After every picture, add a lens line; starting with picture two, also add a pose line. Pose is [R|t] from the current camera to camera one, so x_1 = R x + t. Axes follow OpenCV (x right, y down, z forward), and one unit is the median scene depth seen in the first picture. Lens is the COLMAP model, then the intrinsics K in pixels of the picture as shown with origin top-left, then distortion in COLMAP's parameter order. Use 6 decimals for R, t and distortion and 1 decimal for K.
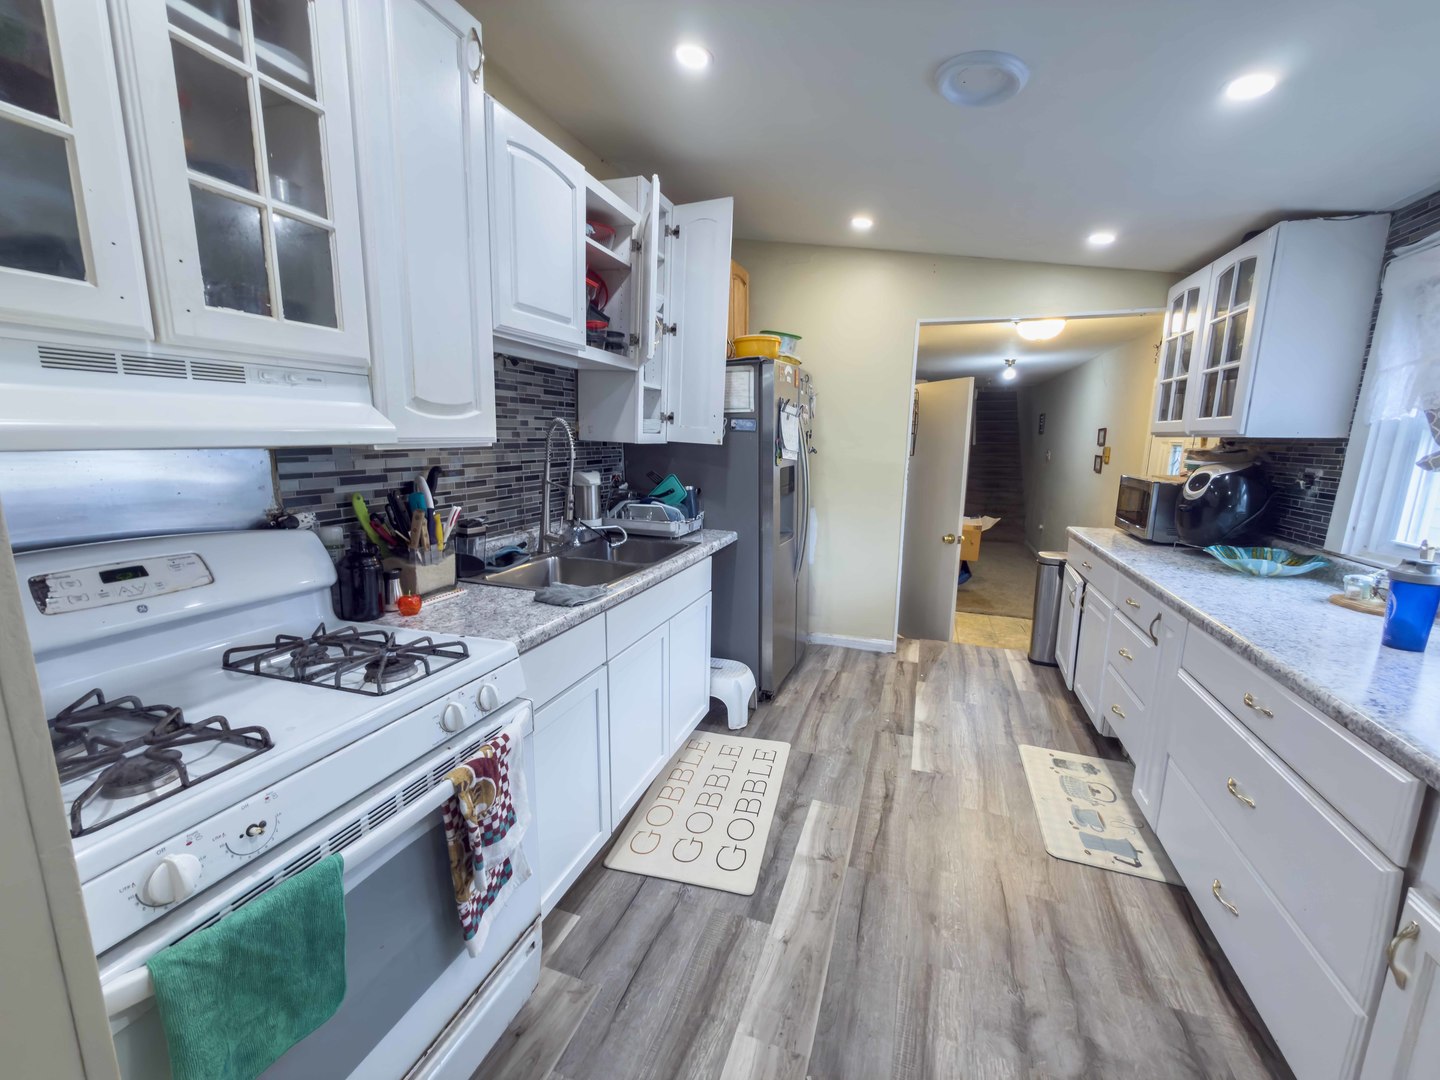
lens RADIAL K [[566.0, 0, 723.3], [0, 566.0, 532.7], [0, 0, 1]] dist [0.001151, 0.000062]
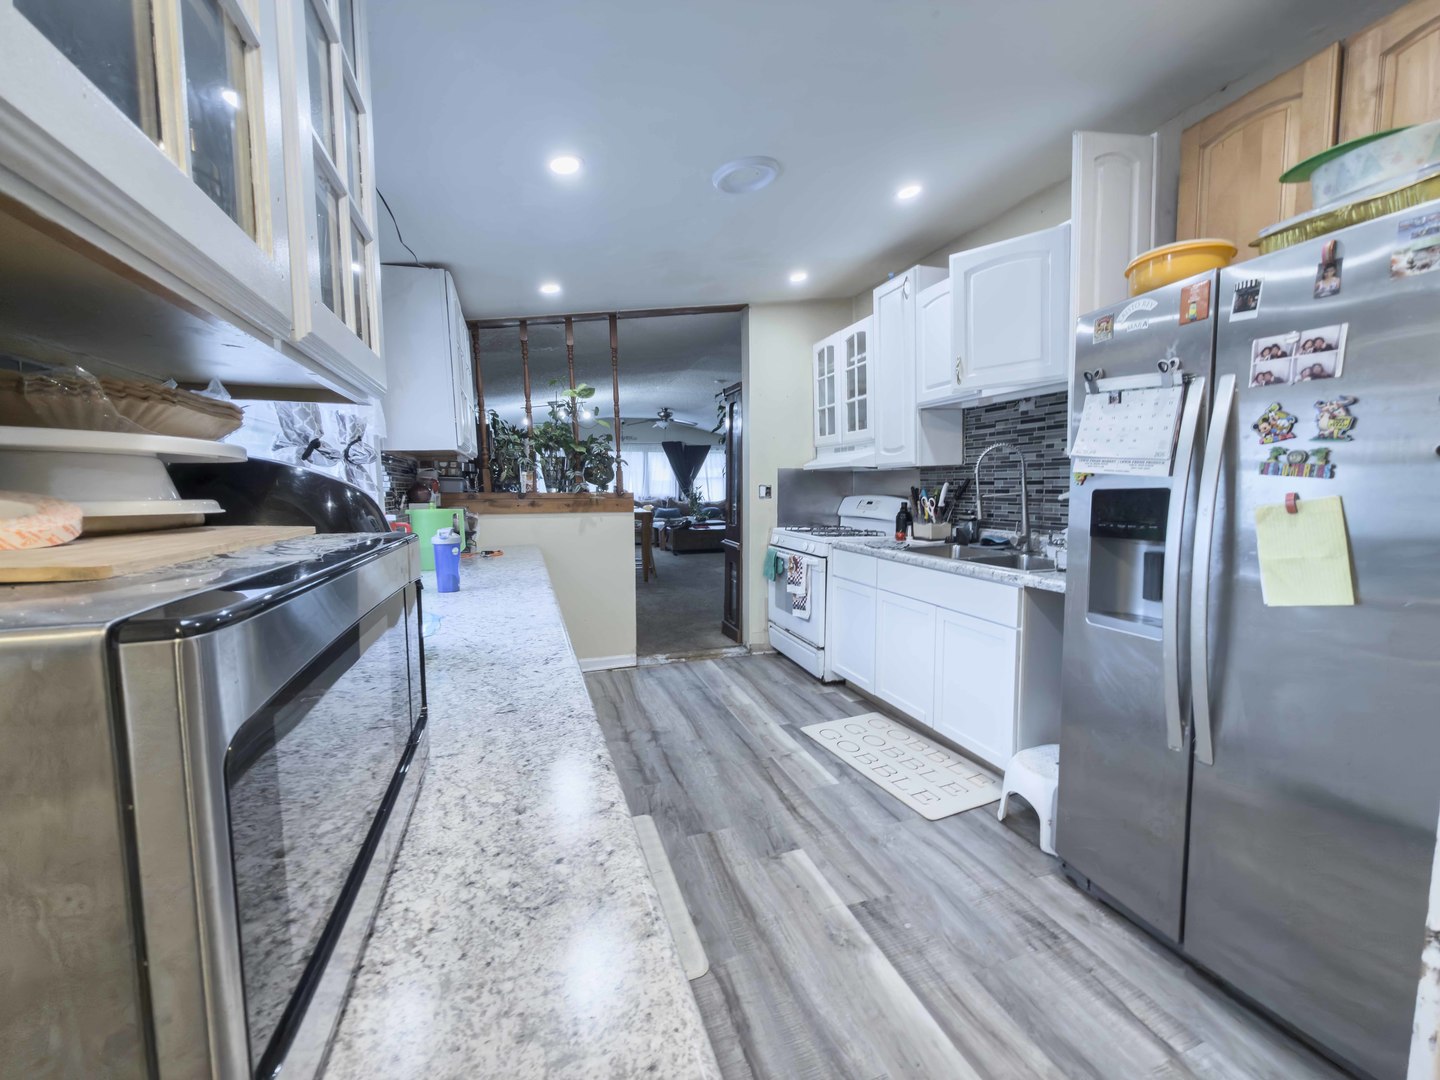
lens RADIAL K [[566.0, 0, 722.8], [0, 566.0, 533.1], [0, 0, 1]] dist [0.001151, 0.000062]
pose [[-0.773435, 0.046885, -0.632140, 0.972725], [-0.109280, 0.972467, 0.205832, -0.187187], [0.624385, 0.228278, -0.747016, 1.529246]]
